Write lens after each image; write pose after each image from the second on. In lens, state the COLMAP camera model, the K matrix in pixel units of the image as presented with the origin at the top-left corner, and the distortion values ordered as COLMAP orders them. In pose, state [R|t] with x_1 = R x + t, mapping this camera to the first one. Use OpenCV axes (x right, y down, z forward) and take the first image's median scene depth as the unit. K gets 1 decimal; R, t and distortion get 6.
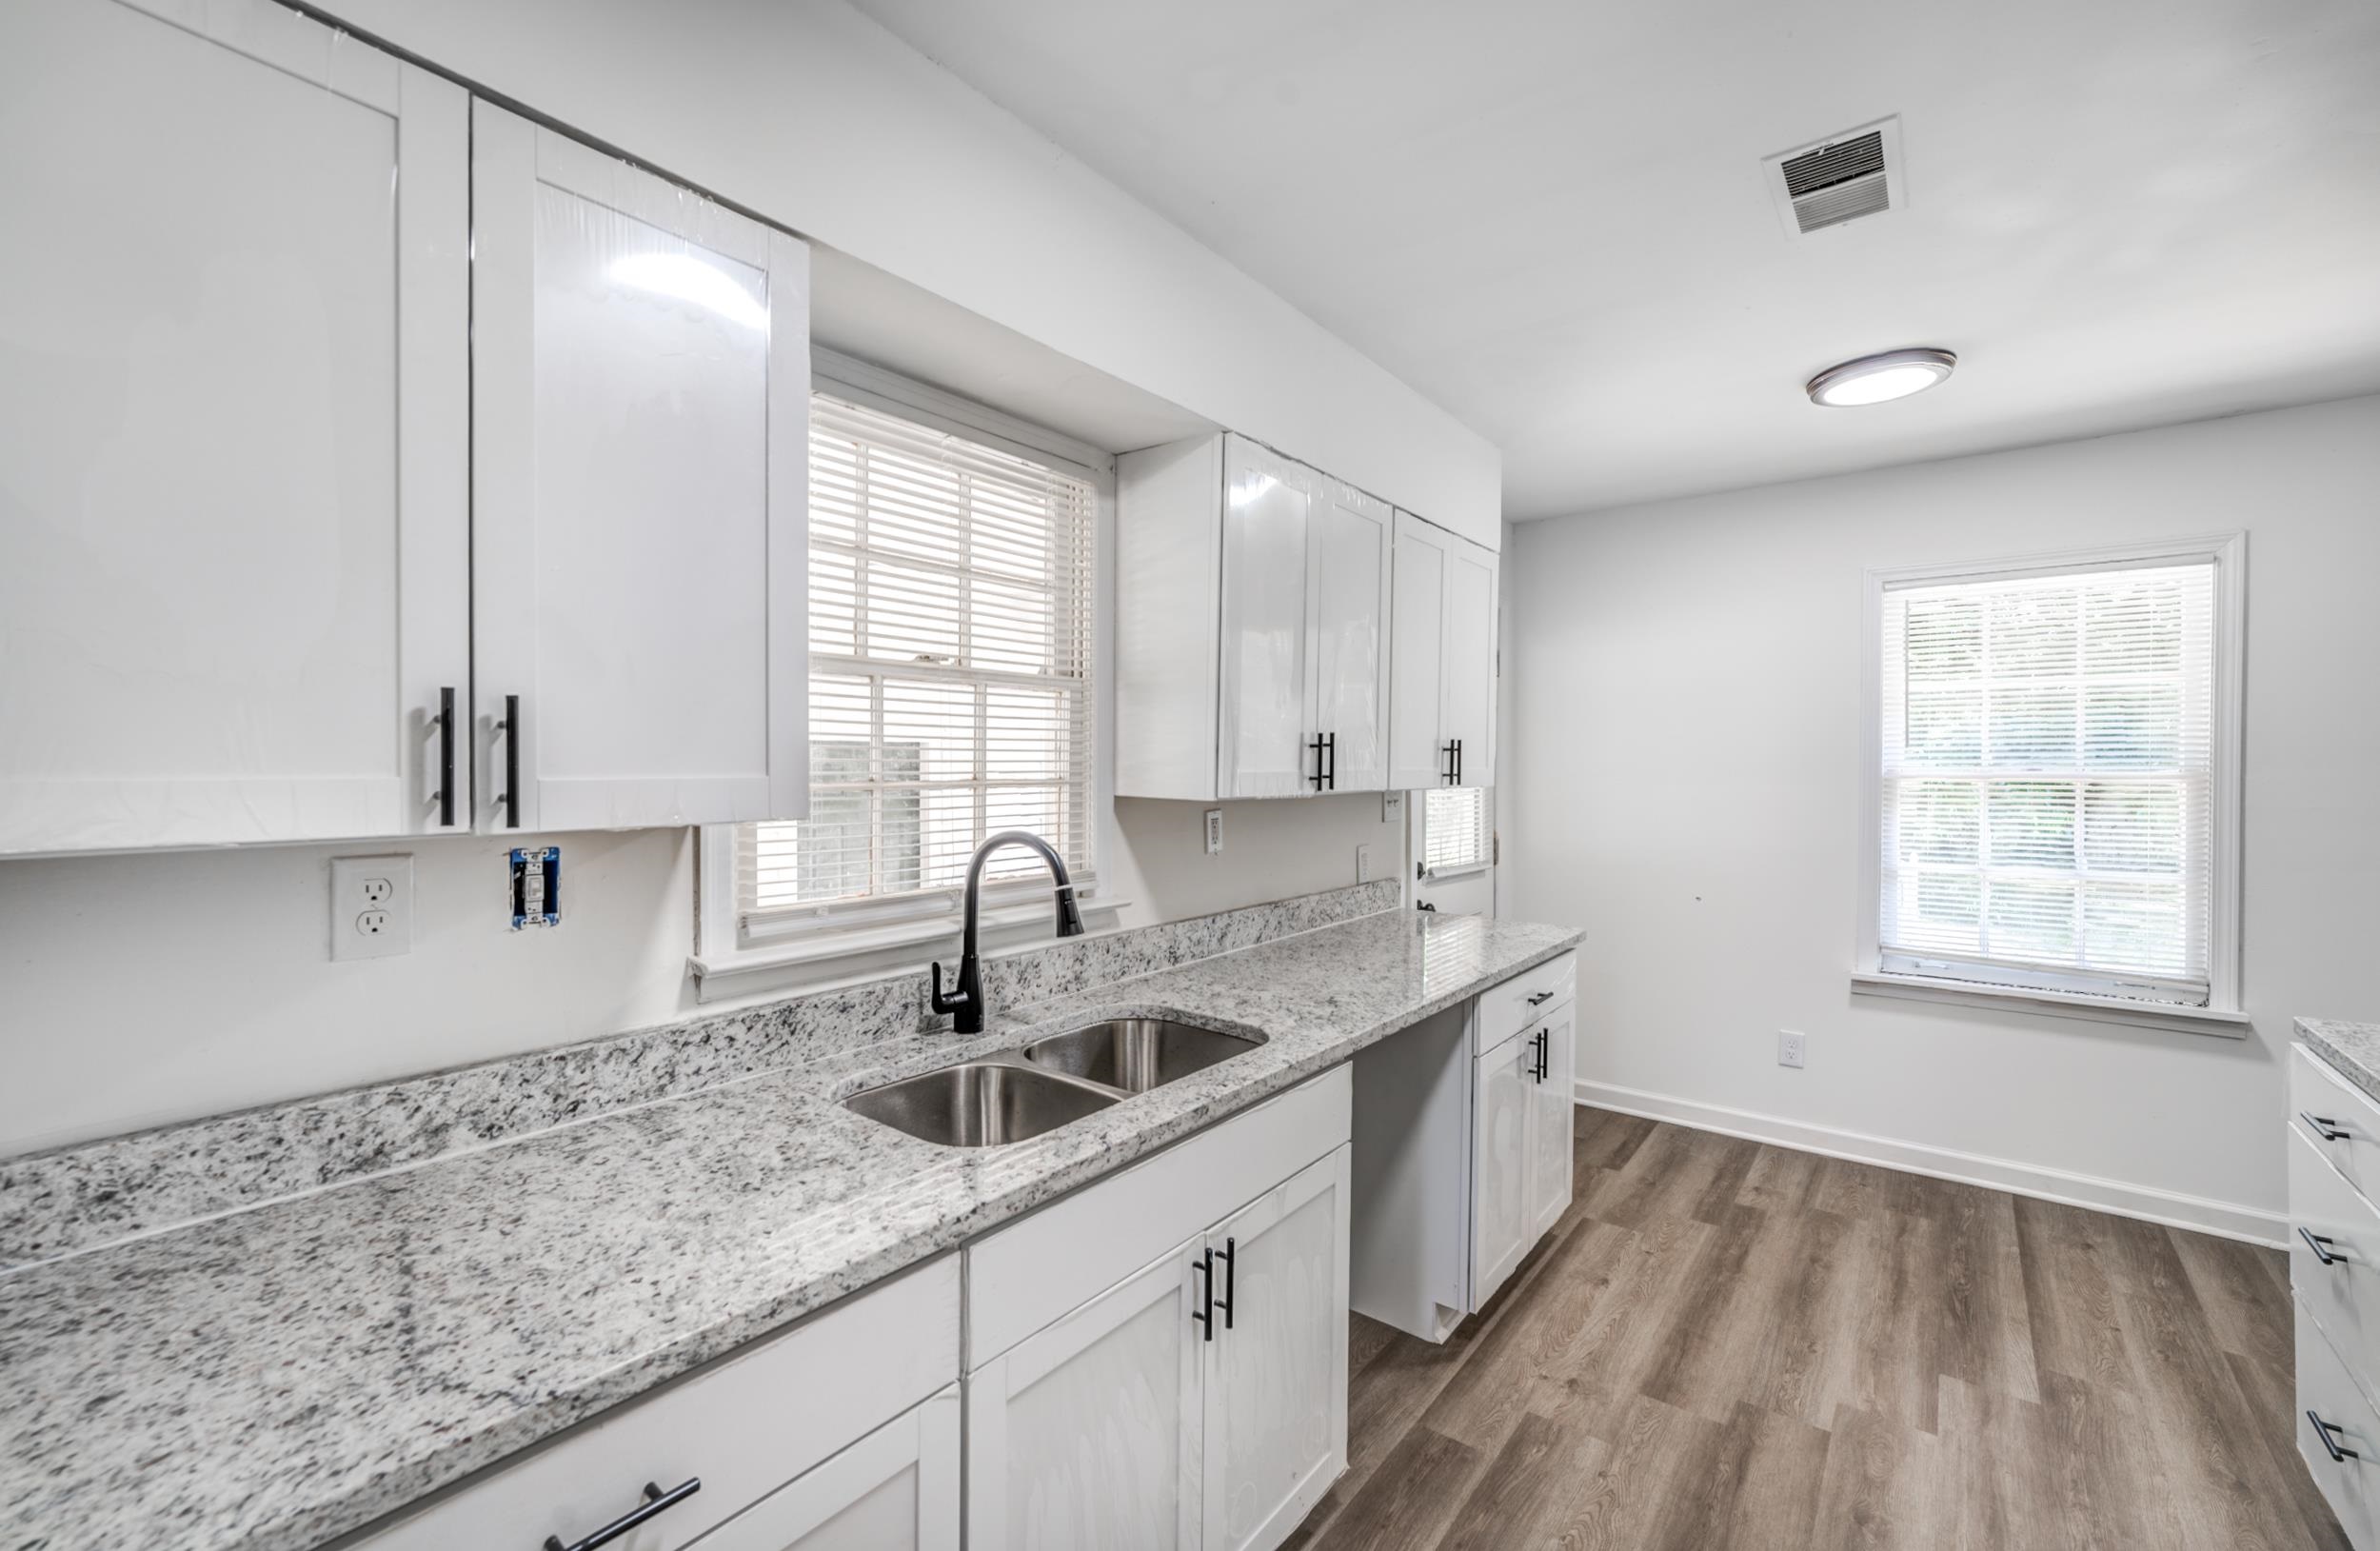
lens RADIAL K [[983.3, 0, 1180.3], [0, 983.3, 774.0], [0, 0, 1]] dist [-0.010208, 0.005068]
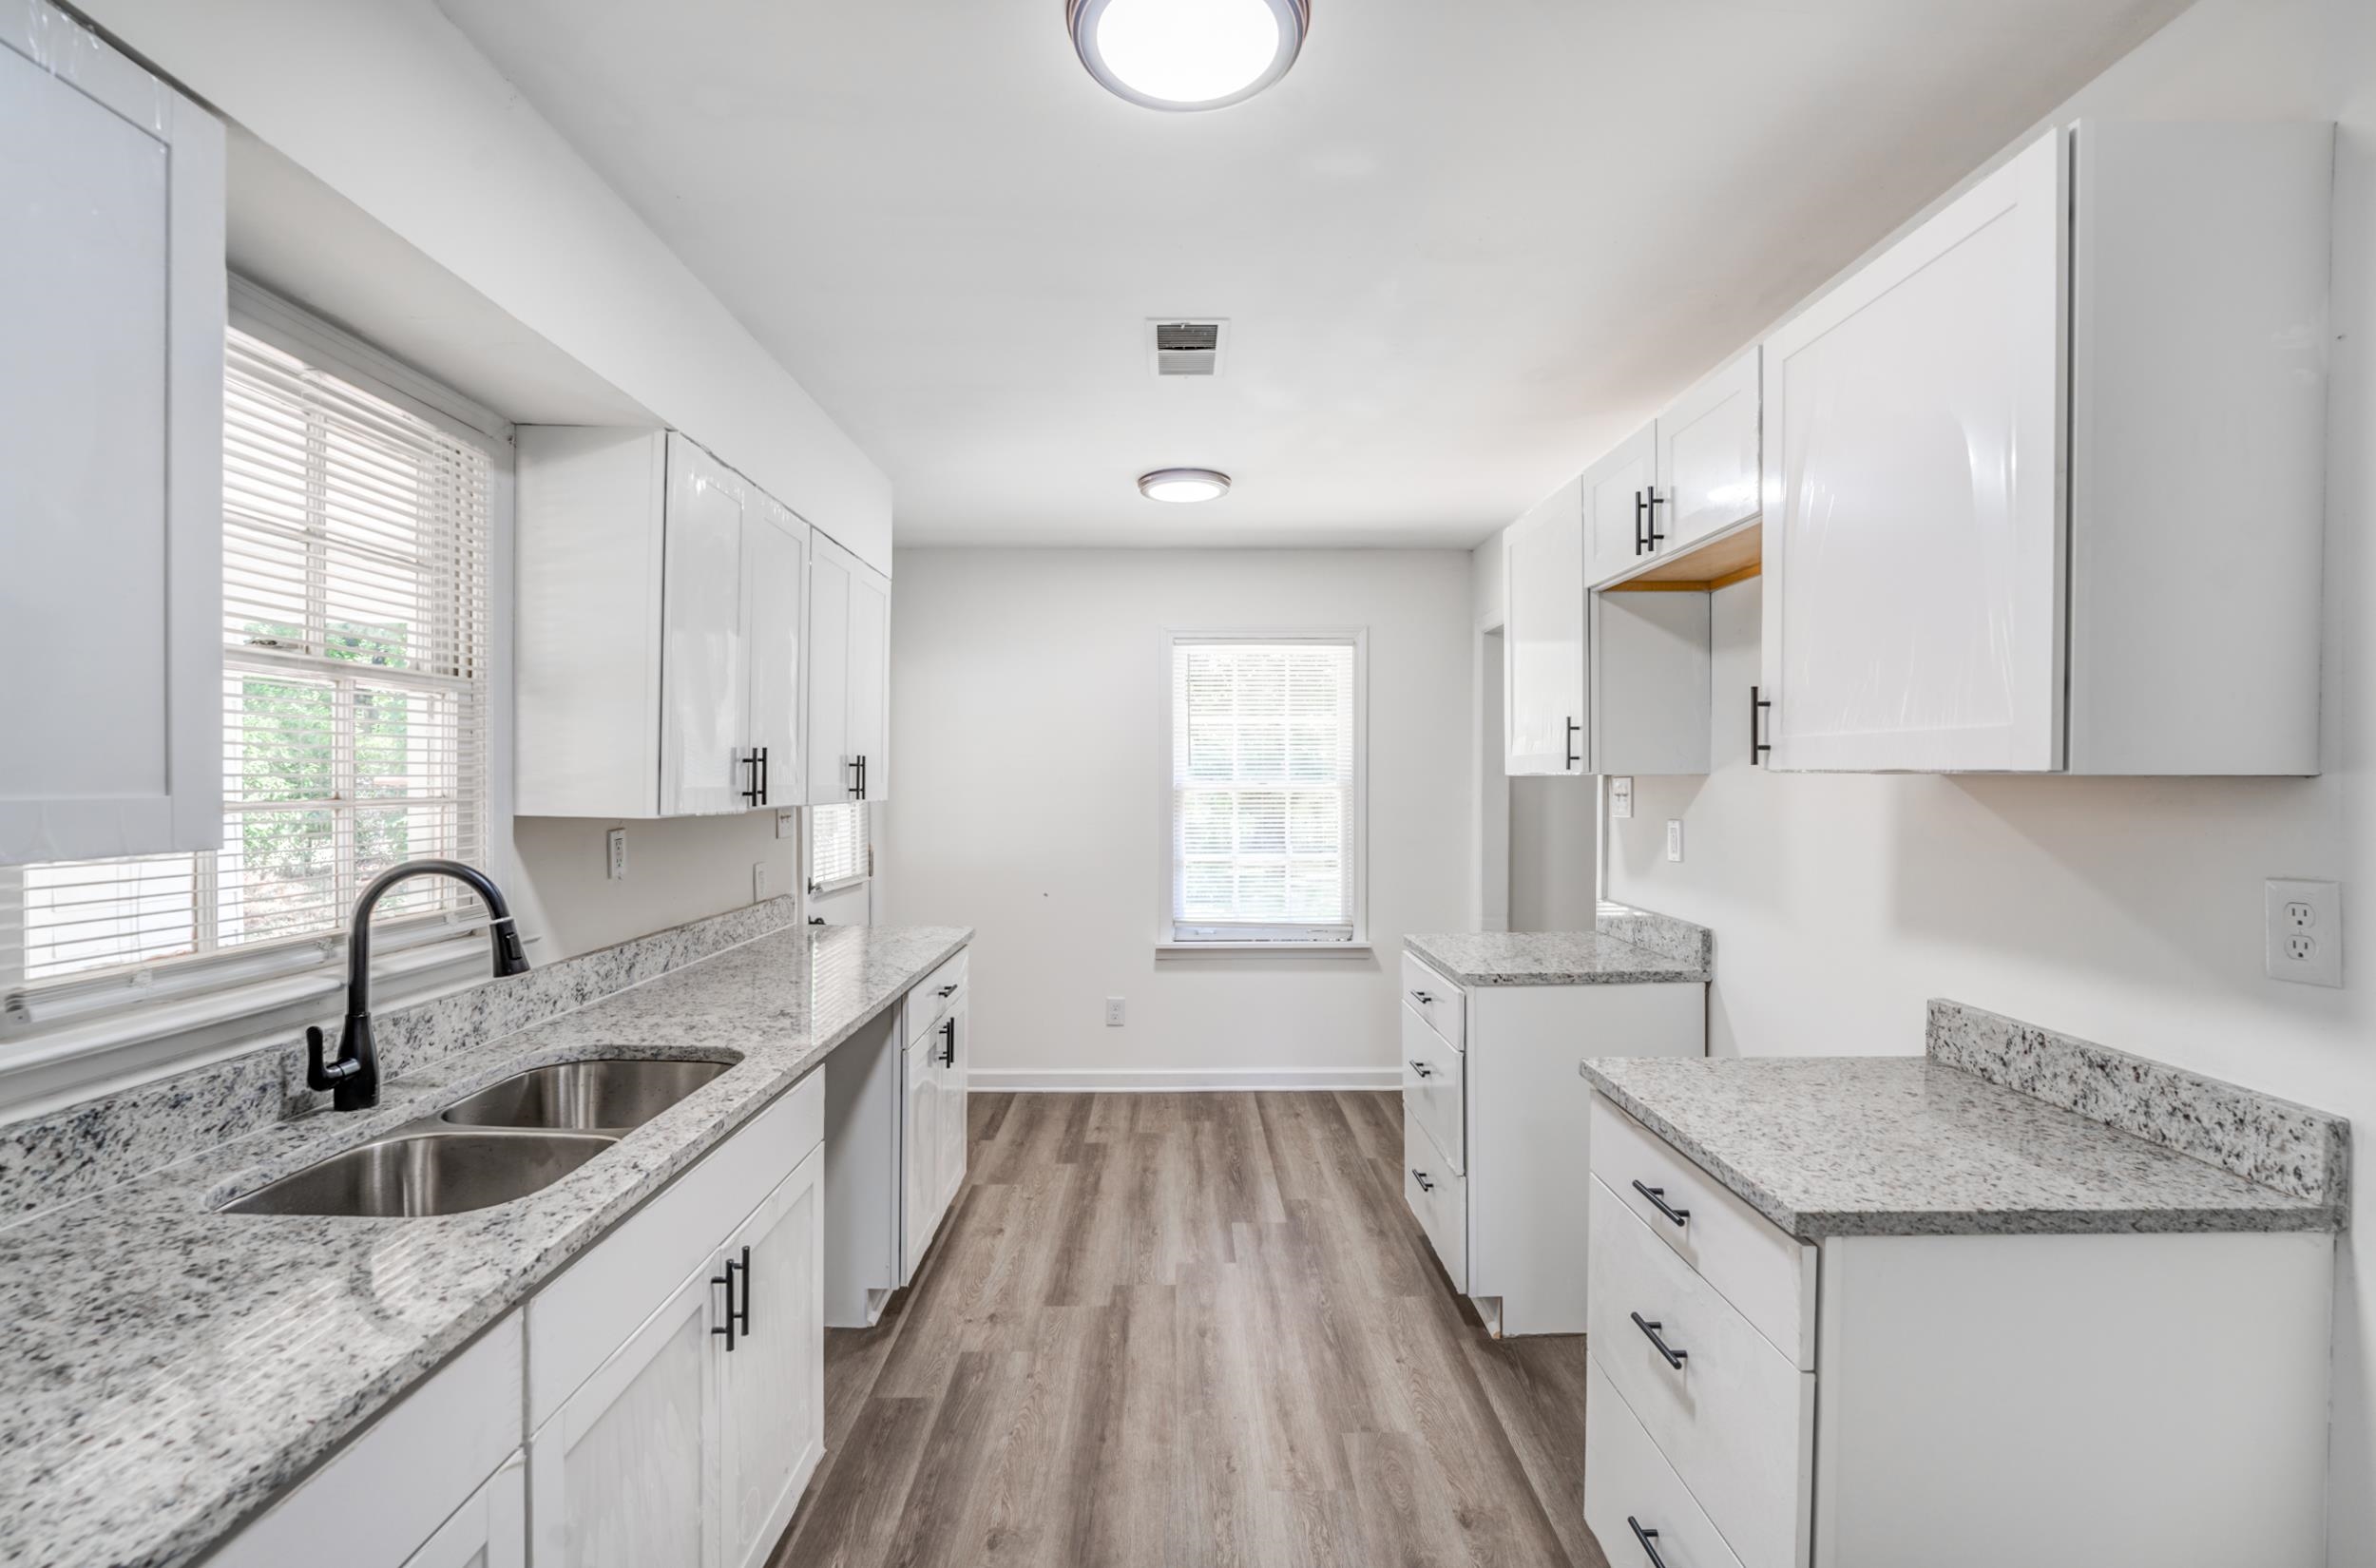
lens RADIAL K [[1011.4, 0, 1182.5], [0, 1011.4, 792.7], [0, 0, 1]] dist [-0.013780, 0.000247]
pose [[0.779256, -0.009063, 0.626640, -0.166028], [0.007236, 0.999959, 0.005464, 0.001039], [-0.626664, 0.000276, 0.779290, -0.063739]]
